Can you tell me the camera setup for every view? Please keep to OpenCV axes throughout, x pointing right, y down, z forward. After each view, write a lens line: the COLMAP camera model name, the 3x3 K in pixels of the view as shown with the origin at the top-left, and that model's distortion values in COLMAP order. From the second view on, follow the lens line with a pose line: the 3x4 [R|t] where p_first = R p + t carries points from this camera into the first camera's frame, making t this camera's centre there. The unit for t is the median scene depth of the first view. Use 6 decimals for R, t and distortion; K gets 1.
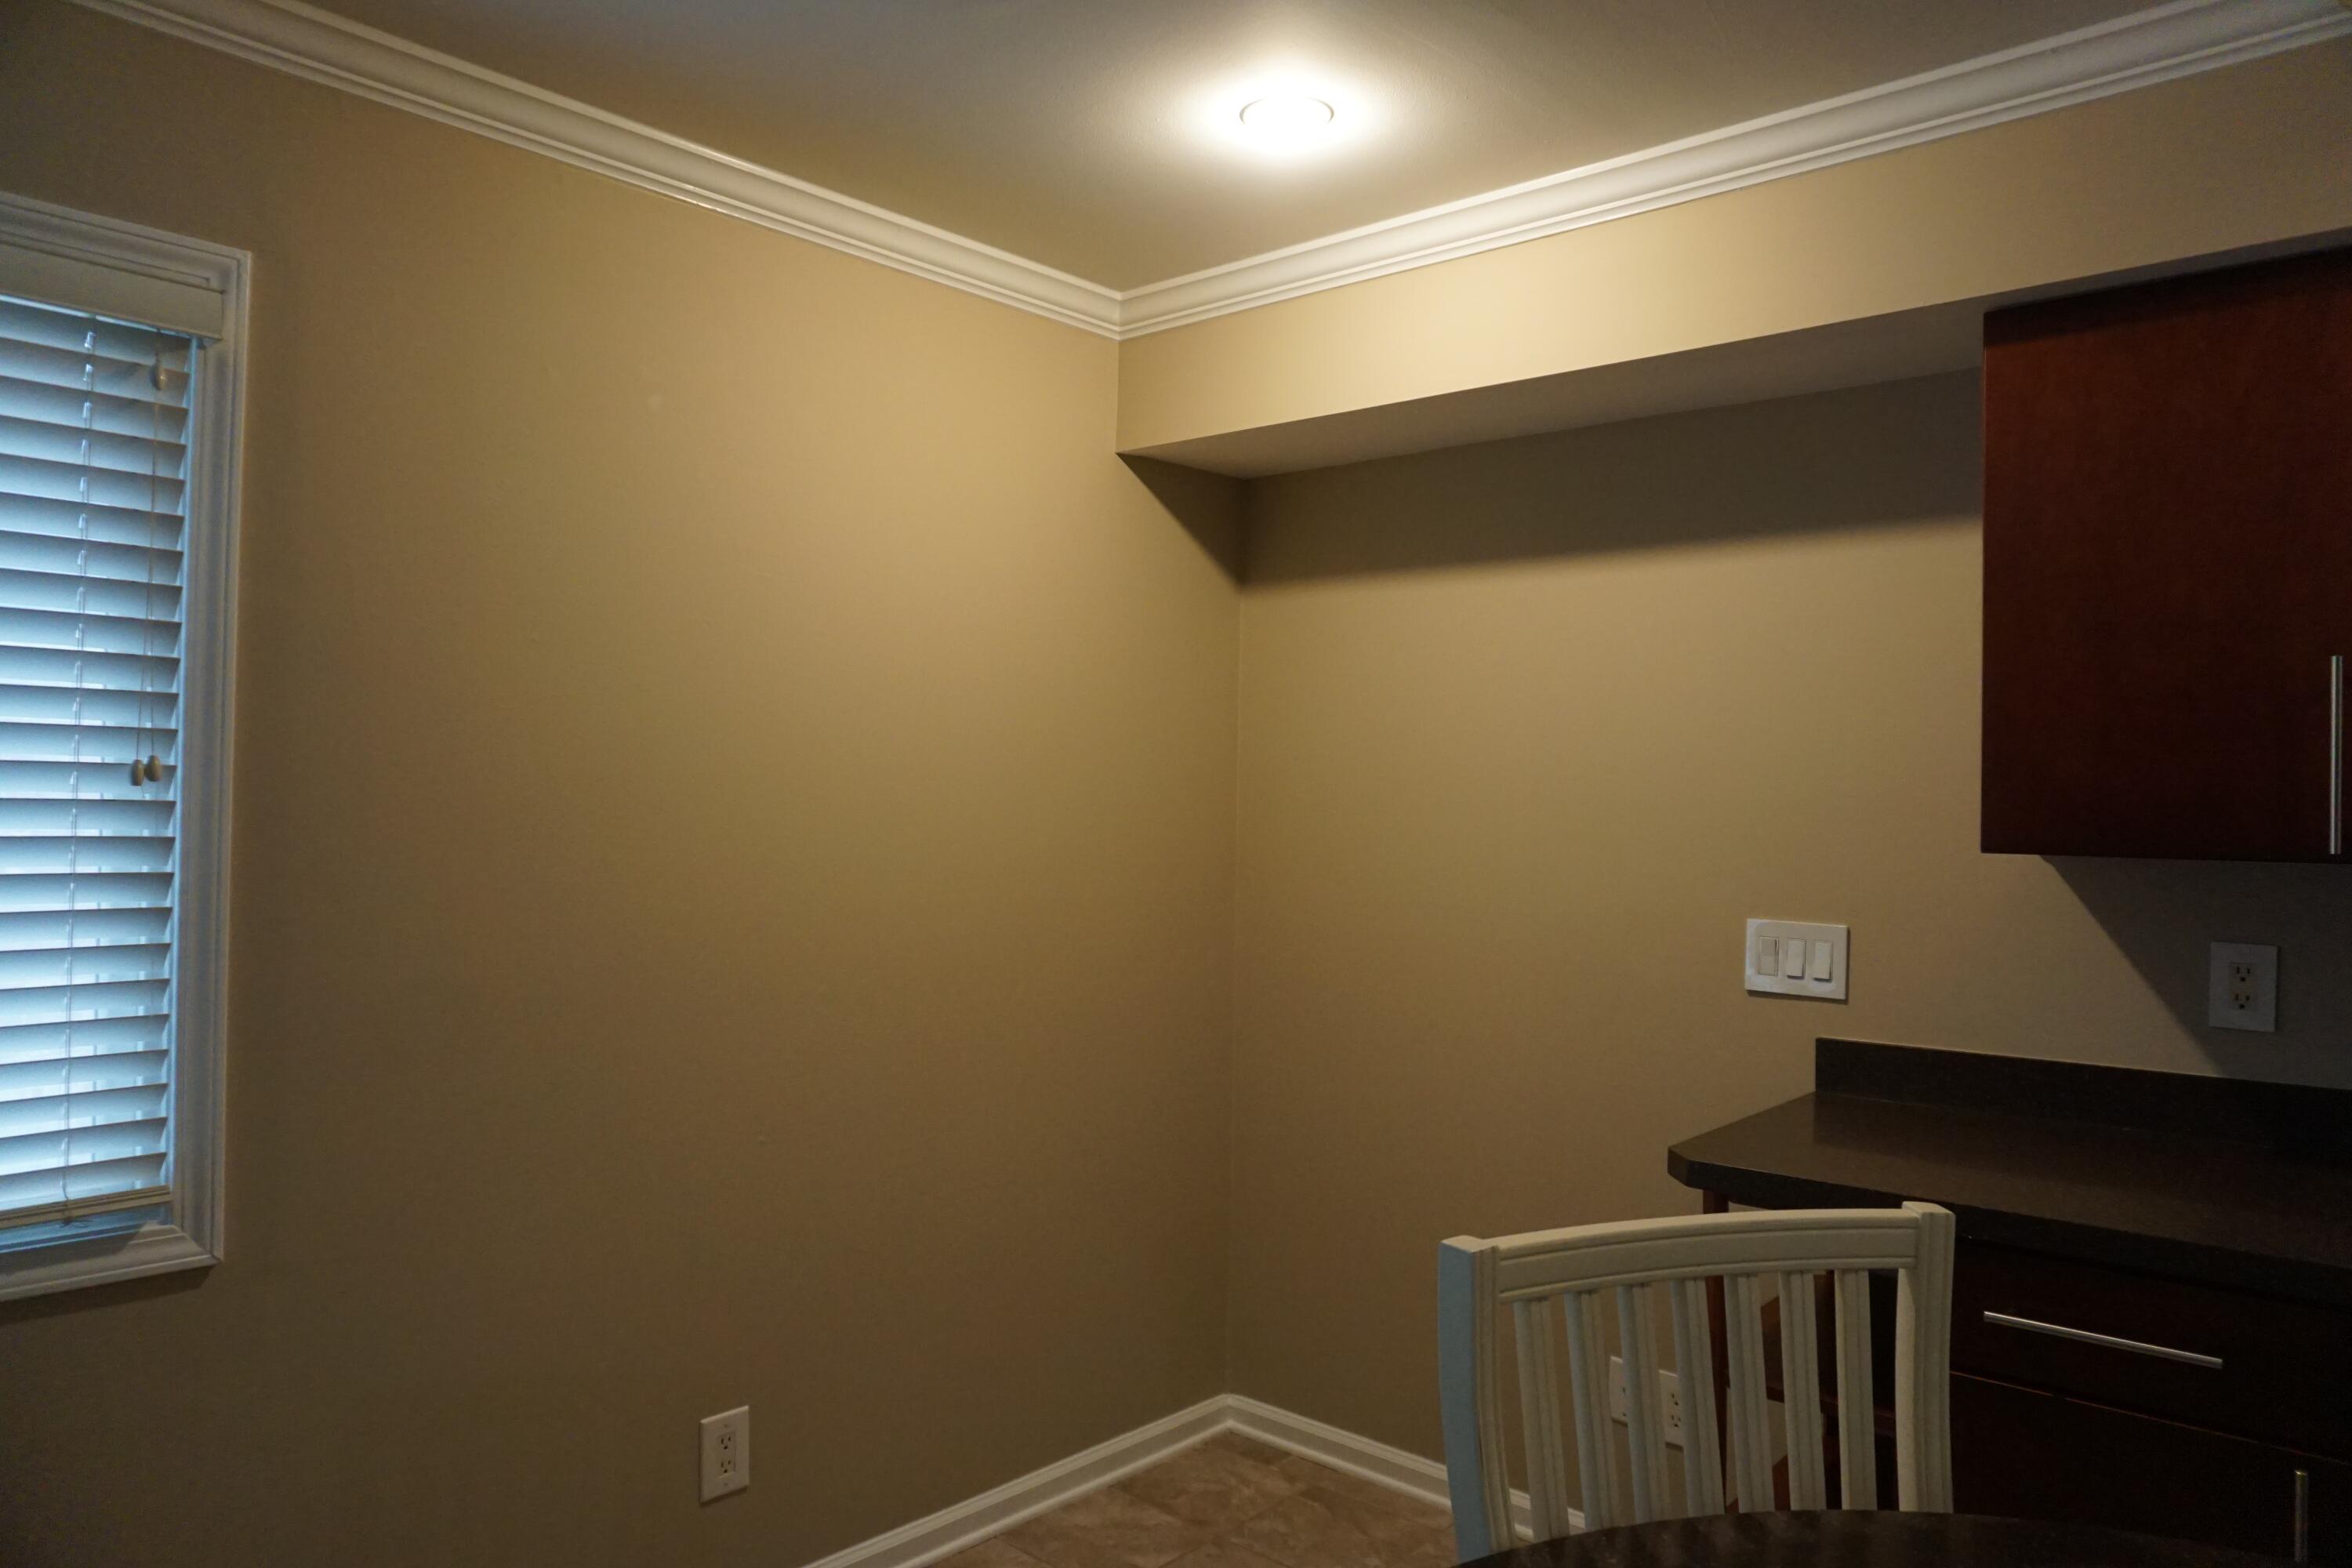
lens RADIAL K [[1569.2, 0, 1163.1], [0, 1569.2, 780.2], [0, 0, 1]] dist [-0.027700, 0.013472]
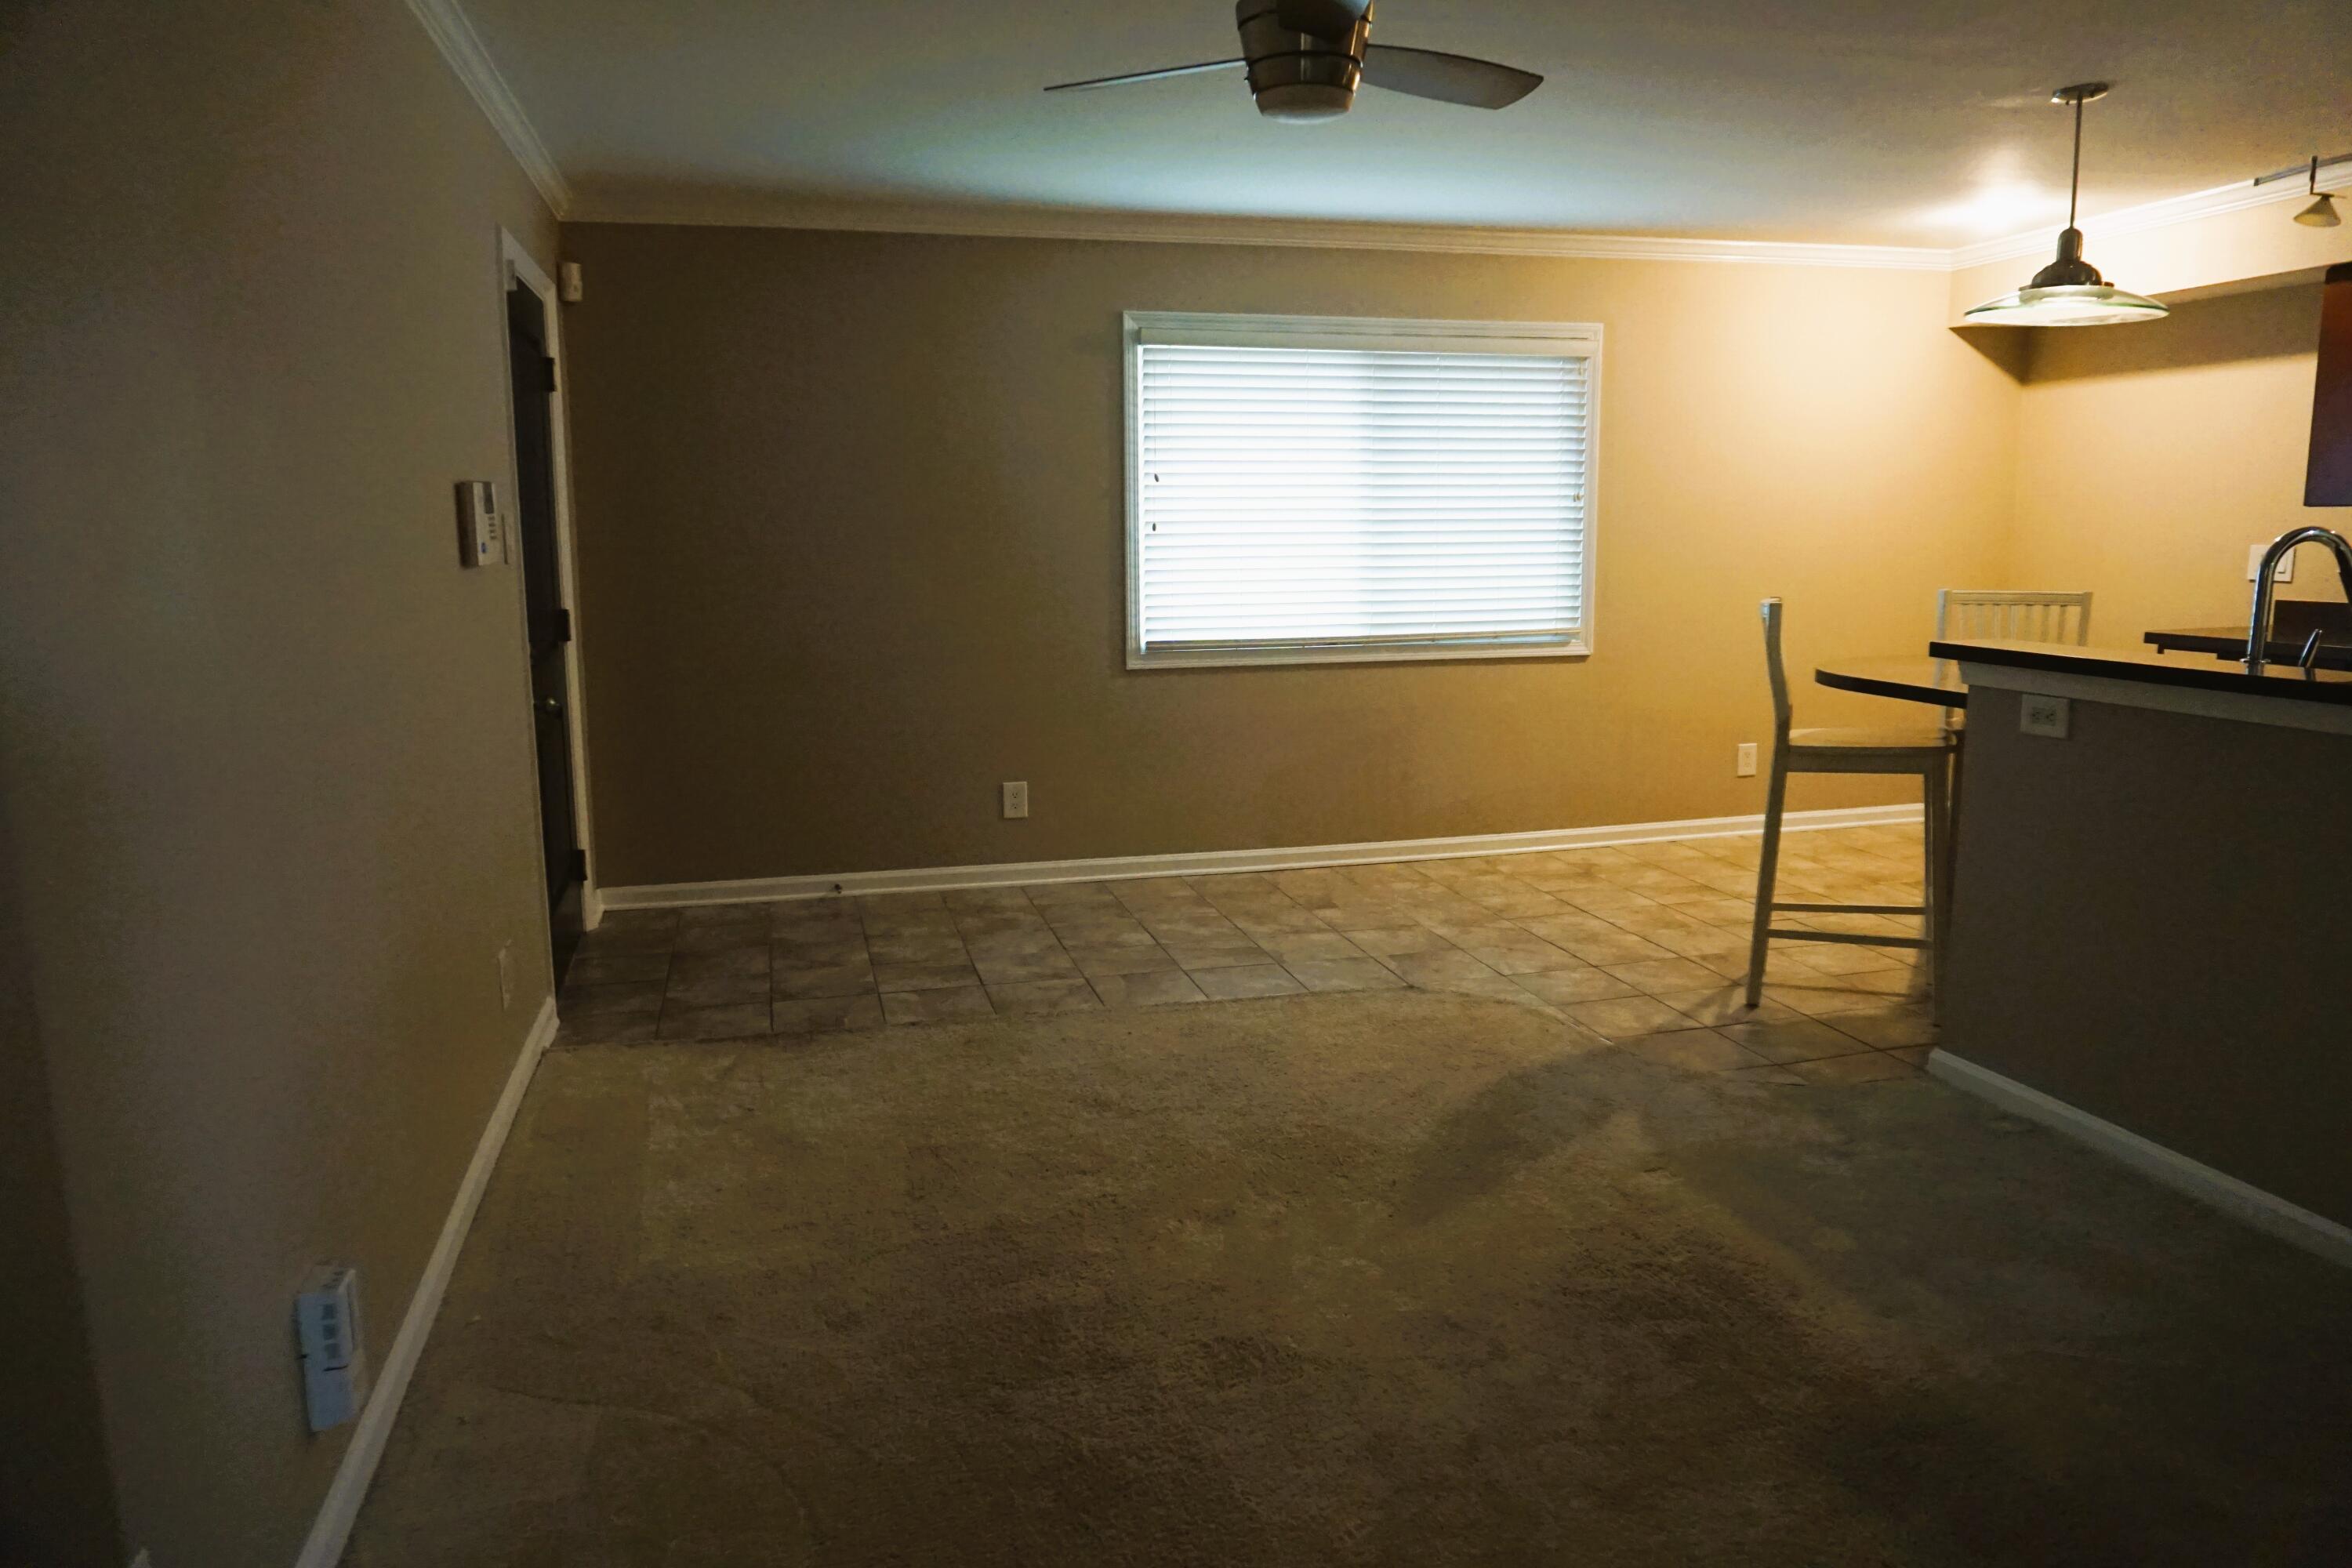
lens RADIAL K [[1569.2, 0, 1163.5], [0, 1569.2, 770.0], [0, 0, 1]] dist [-0.027700, 0.013472]
pose [[0.833019, 0.059437, -0.550042, 0.442277], [0.033963, 0.986843, 0.158073, 0.009937], [0.552201, -0.150358, 0.820041, -2.164724]]
